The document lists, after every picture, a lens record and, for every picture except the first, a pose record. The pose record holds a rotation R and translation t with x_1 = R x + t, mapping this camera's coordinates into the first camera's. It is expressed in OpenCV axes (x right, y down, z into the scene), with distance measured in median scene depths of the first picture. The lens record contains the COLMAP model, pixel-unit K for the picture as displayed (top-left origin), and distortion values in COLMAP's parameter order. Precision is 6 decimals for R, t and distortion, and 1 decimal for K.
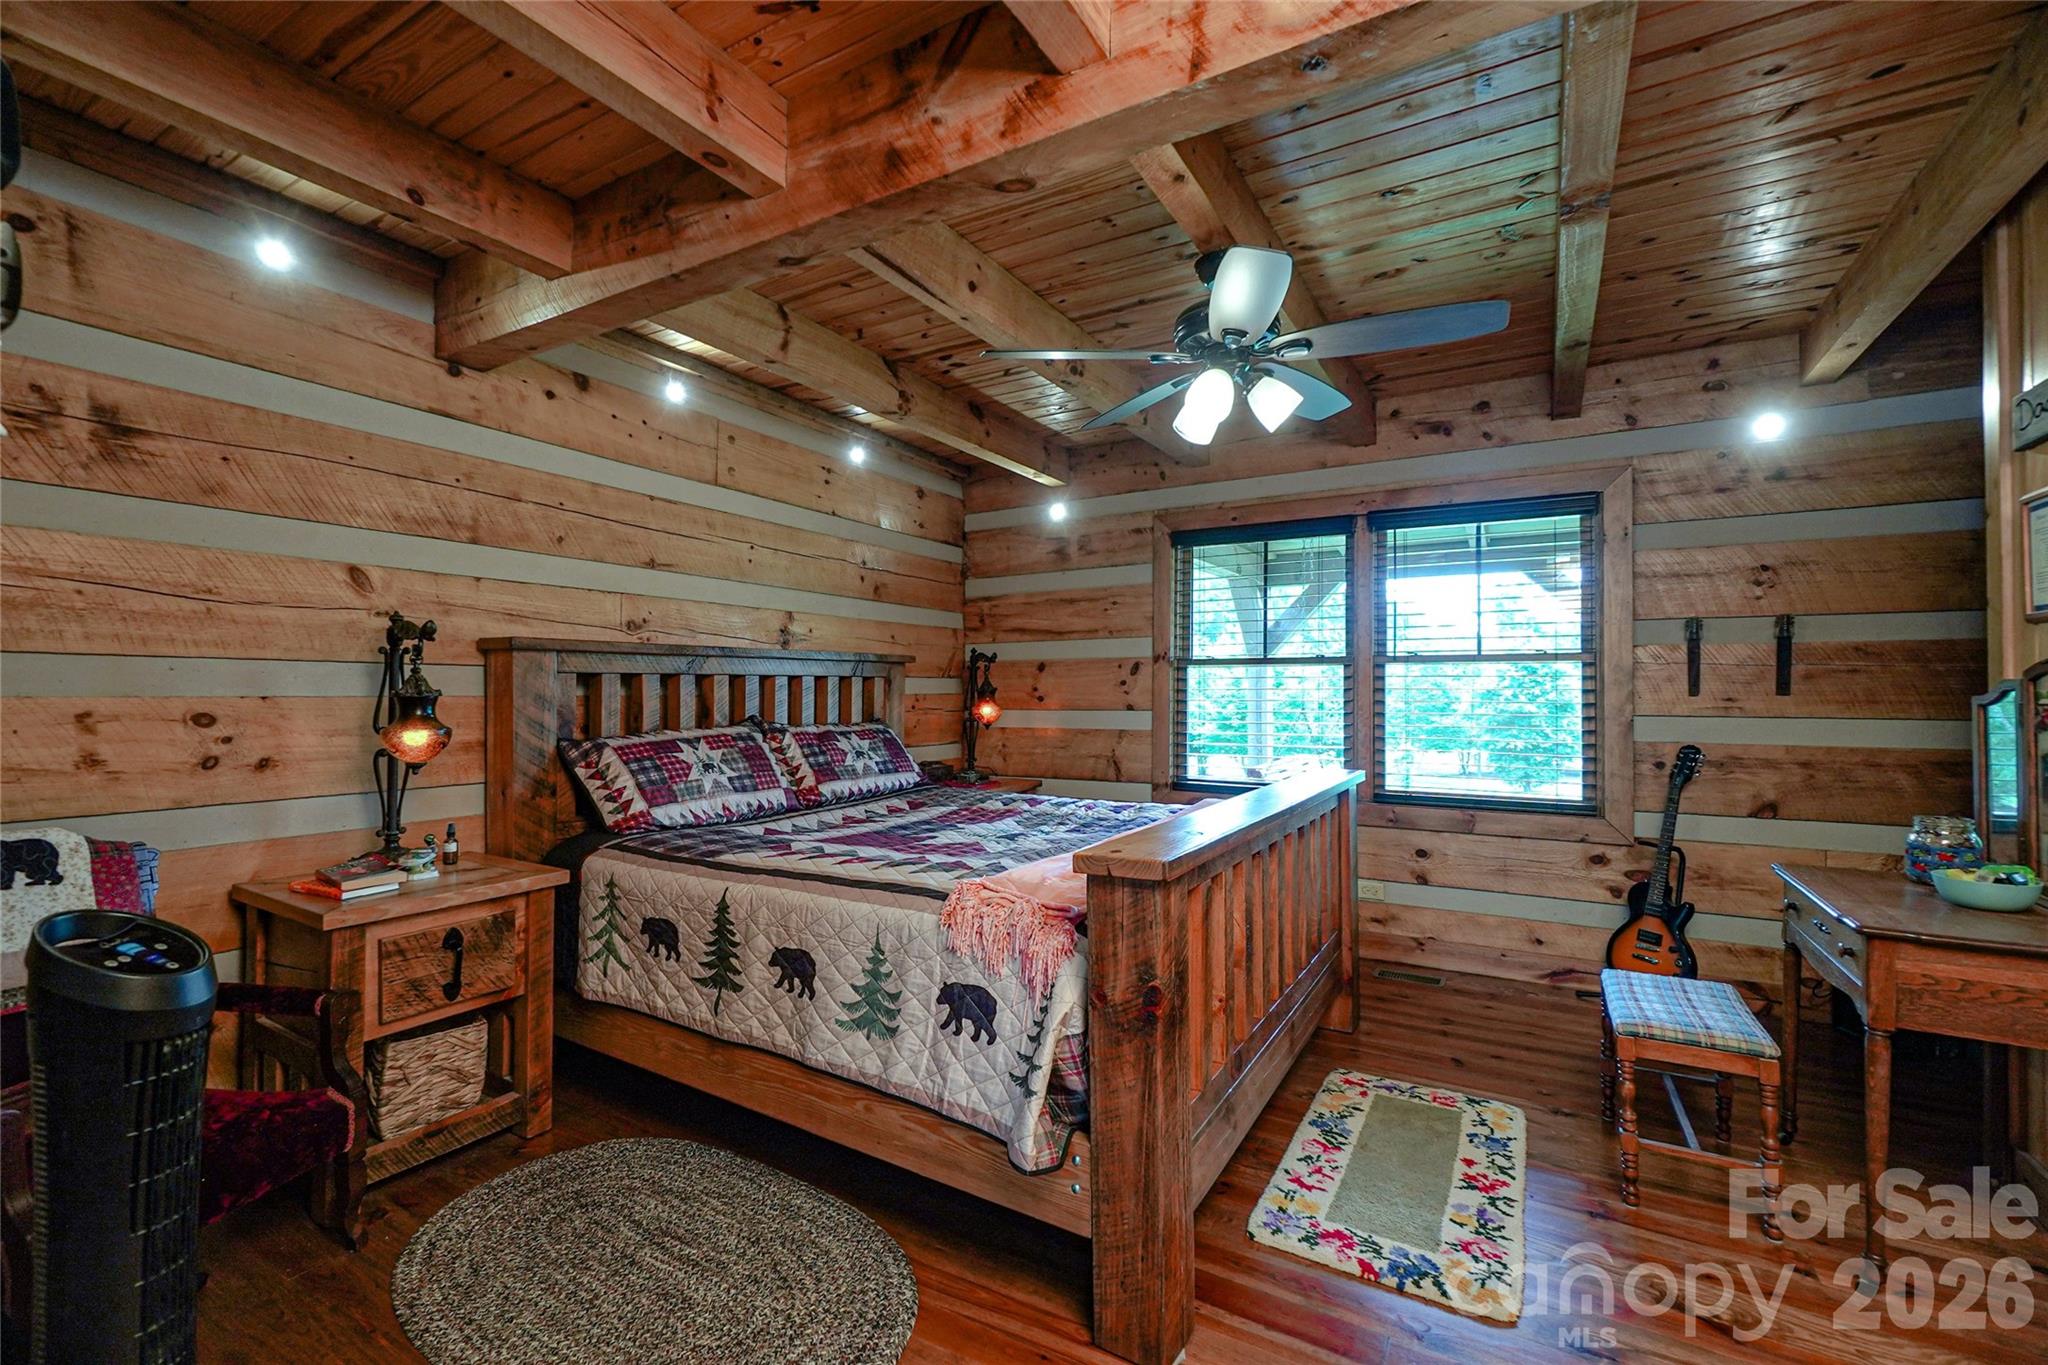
lens RADIAL K [[898.2, 0, 1023.9], [0, 898.2, 677.3], [0, 0, 1]] dist [-0.011182, 0.004723]
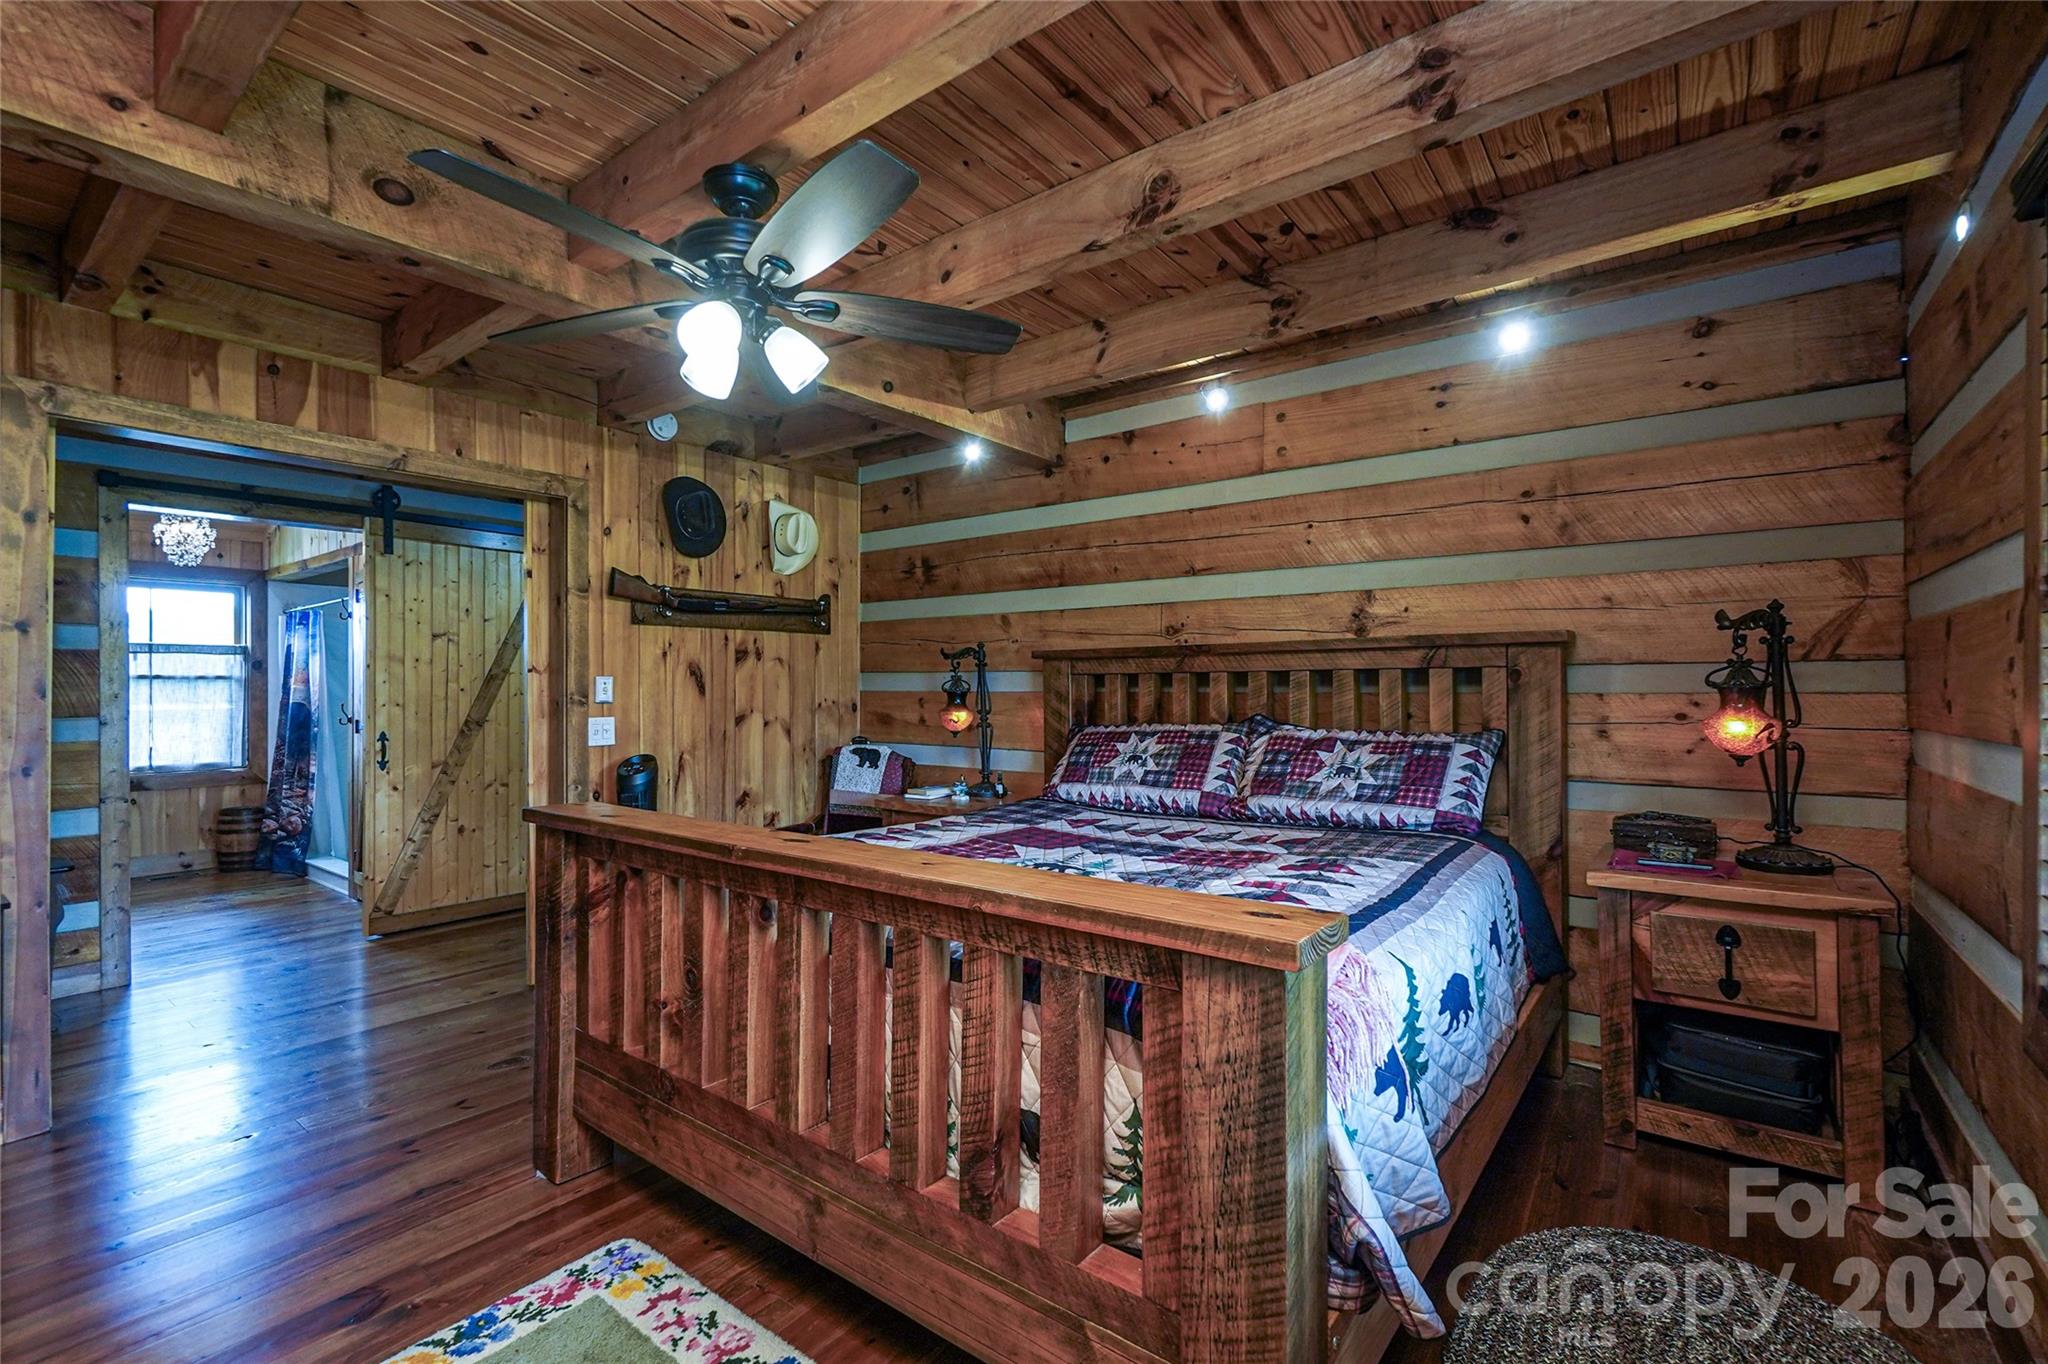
lens RADIAL K [[898.2, 0, 1014.1], [0, 898.2, 684.8], [0, 0, 1]] dist [-0.011182, 0.004723]
pose [[-0.134430, 0.003565, -0.990917, 0.824121], [0.023002, 0.999735, 0.000477, 0.007016], [0.990656, -0.022729, -0.134476, 1.099149]]
